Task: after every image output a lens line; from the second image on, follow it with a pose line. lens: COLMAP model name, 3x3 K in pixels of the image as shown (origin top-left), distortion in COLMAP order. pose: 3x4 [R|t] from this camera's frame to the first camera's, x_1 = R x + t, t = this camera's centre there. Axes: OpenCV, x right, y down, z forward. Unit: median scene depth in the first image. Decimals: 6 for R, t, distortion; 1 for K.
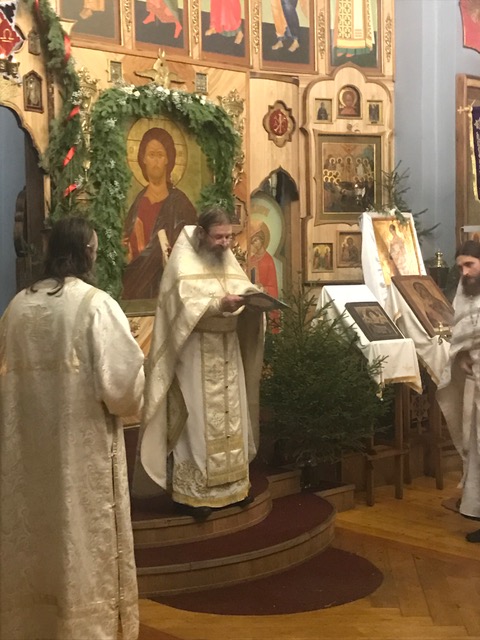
lens RADIAL K [[1184.6, 0, 238.2], [0, 1184.6, 318.5], [0, 0, 1]] dist [0.163838, 0.000000]
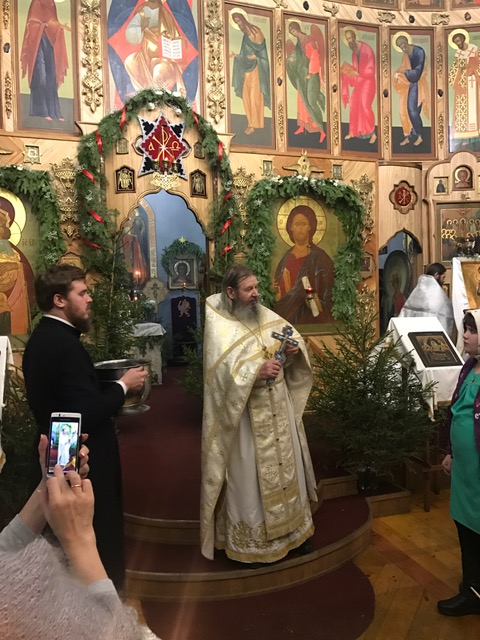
lens RADIAL K [[552.7, 0, 243.6], [0, 552.7, 319.2], [0, 0, 1]] dist [0.058597, -0.055839]
pose [[0.908235, 0.005504, -0.418424, 0.146261], [-0.010014, 0.999913, -0.008583, -0.017090], [0.418340, 0.011985, 0.908211, 0.366979]]
